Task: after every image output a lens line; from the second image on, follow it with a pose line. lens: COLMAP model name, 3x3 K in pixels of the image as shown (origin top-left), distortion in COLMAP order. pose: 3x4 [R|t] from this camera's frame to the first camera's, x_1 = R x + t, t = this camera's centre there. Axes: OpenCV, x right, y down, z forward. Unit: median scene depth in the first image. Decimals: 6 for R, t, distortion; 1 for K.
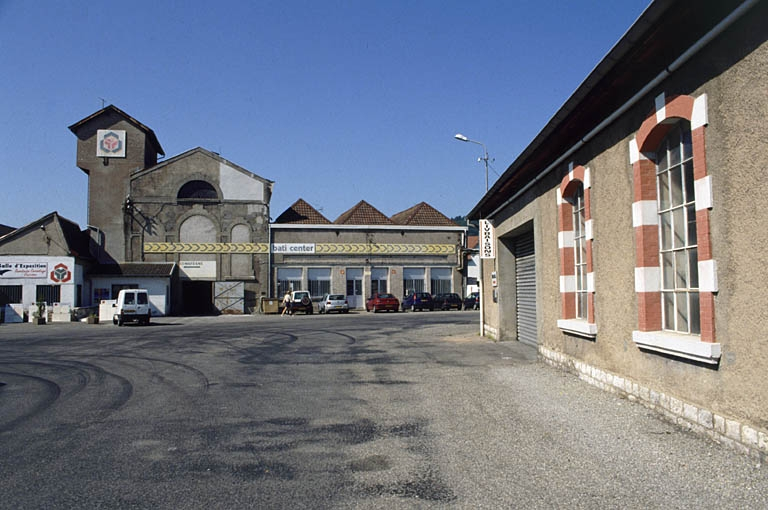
lens RADIAL K [[638.3, 0, 384.0], [0, 638.3, 255.0], [0, 0, 1]] dist [-0.161174, 0.156851]
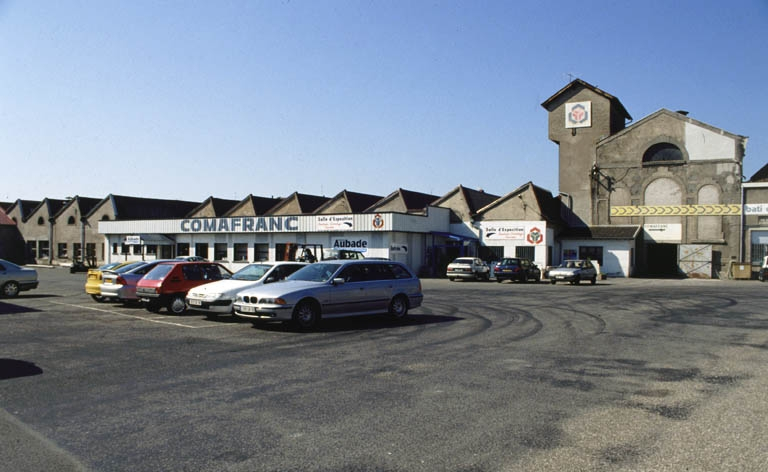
lens RADIAL K [[687.7, 0, 384.0], [0, 687.7, 236.0], [0, 0, 1]] dist [-0.008683, -0.004939]
pose [[0.722223, 0.004588, -0.691645, 0.139479], [0.018883, 0.999474, 0.026347, -0.007990], [0.691402, -0.032089, 0.721757, -0.094982]]
